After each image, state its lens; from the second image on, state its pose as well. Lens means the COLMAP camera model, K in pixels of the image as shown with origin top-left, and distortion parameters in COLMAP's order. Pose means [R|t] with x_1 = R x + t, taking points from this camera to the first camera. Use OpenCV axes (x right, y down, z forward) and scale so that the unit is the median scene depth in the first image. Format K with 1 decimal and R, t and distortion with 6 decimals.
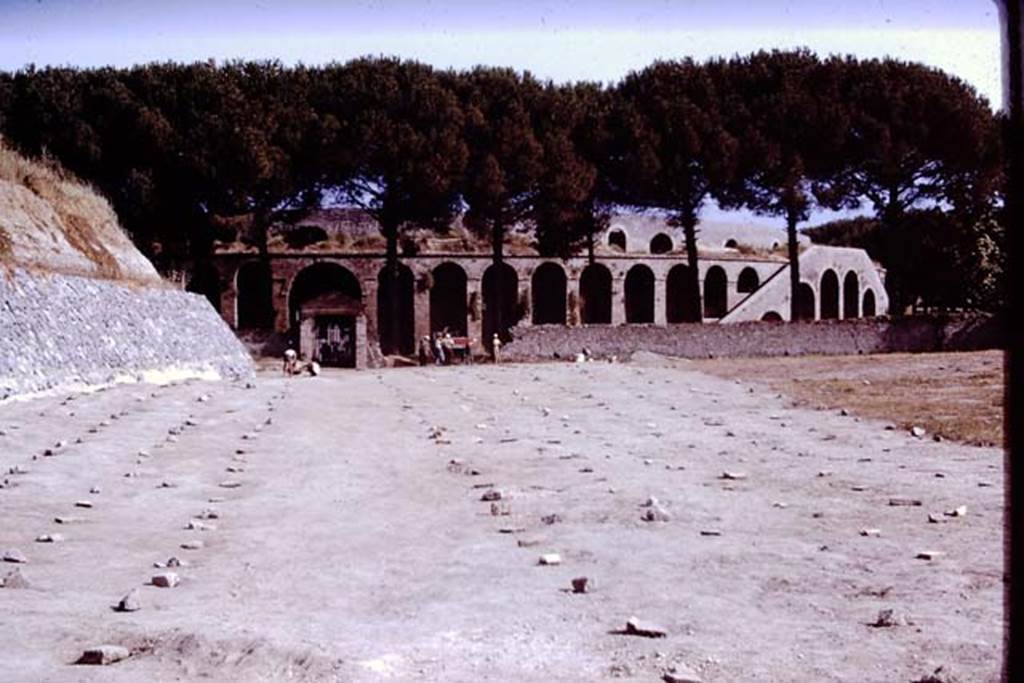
lens RADIAL K [[1721.6, 0, 550.9], [0, 1721.6, 340.8], [0, 0, 1]] dist [-0.357319, 0.630302]
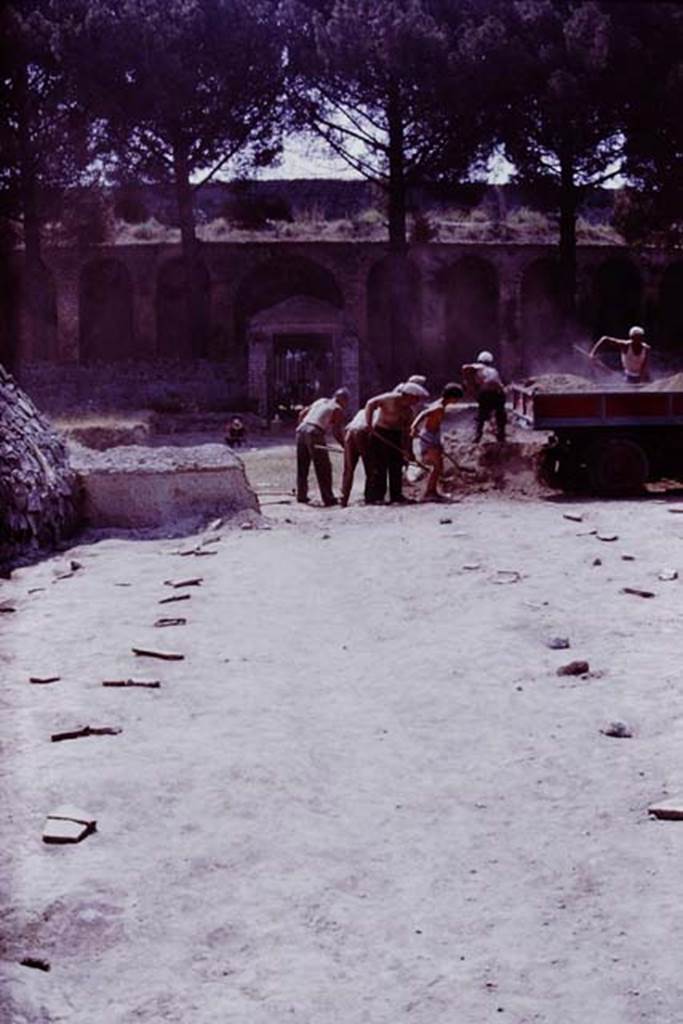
lens RADIAL K [[1721.6, 0, 341.5], [0, 1721.6, 512.0], [0, 0, 1]] dist [-0.357319, 0.630302]
pose [[0.994737, 0.006460, -0.102256, -0.042949], [0.002941, 0.995799, 0.091519, -0.006793], [0.102418, -0.091339, 0.990539, 0.332032]]
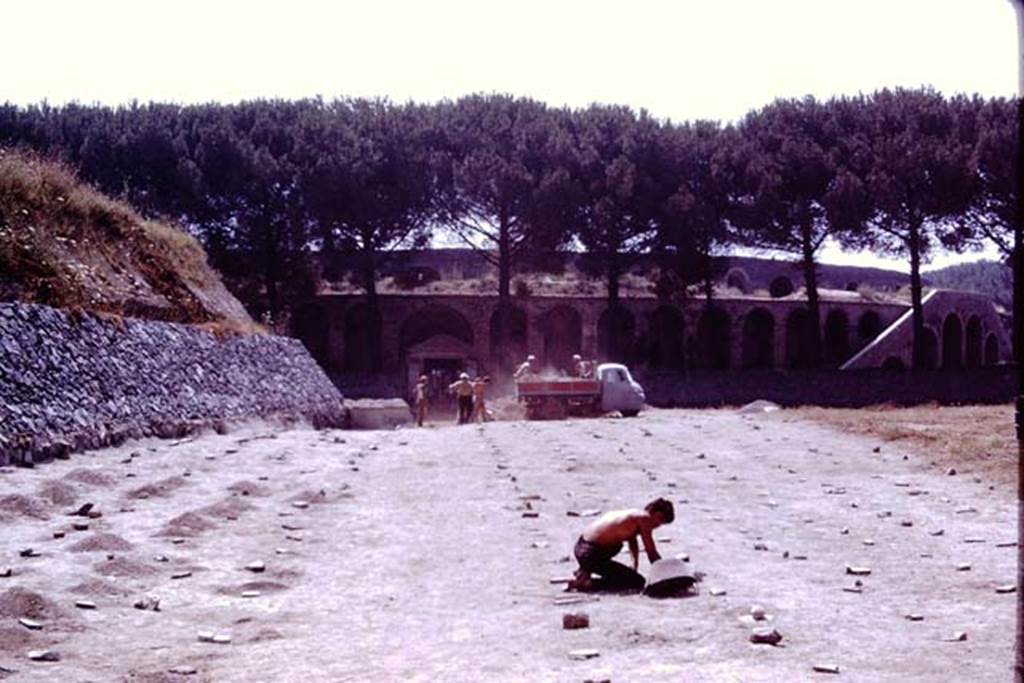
lens RADIAL K [[1698.8, 0, 512.0], [0, 1698.8, 341.5], [0, 0, 1]] dist [-0.312304, 0.200412]
pose [[0.995625, 0.008076, -0.093089, 0.001503], [-0.010153, 0.999710, -0.021858, -0.003422], [0.092885, 0.022707, 0.995418, 0.036332]]
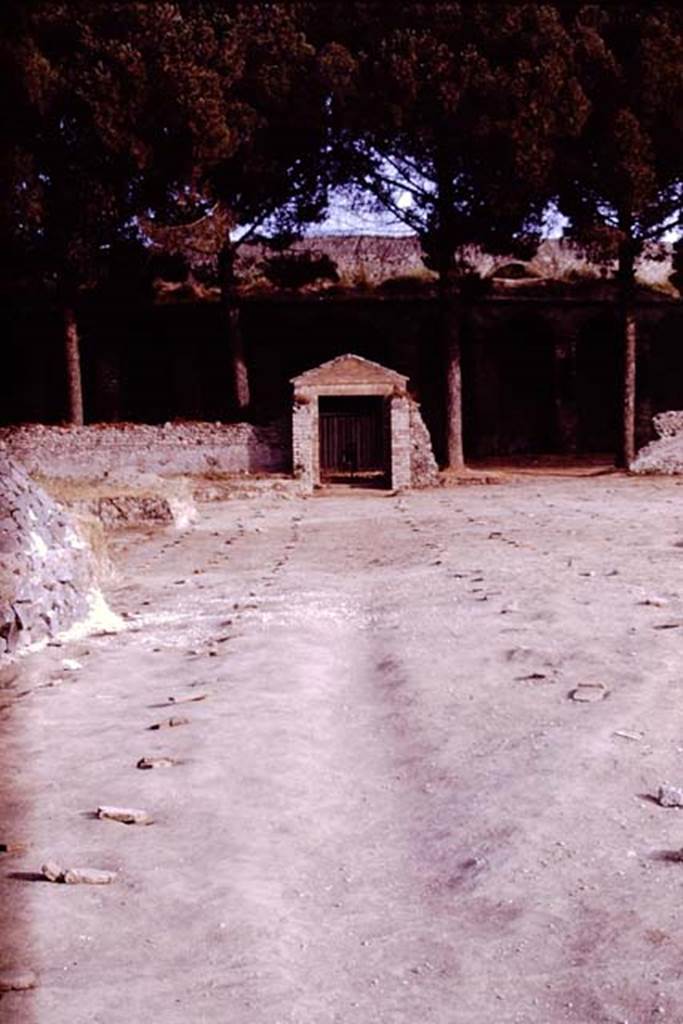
lens RADIAL K [[1681.2, 0, 341.5], [0, 1681.2, 512.0], [0, 0, 1]] dist [-0.309279, 0.234184]
pose [[0.990794, -0.007662, -0.135161, -0.045487], [0.015219, 0.998372, 0.054968, -0.006184], [0.134520, -0.056520, 0.989298, 0.369796]]
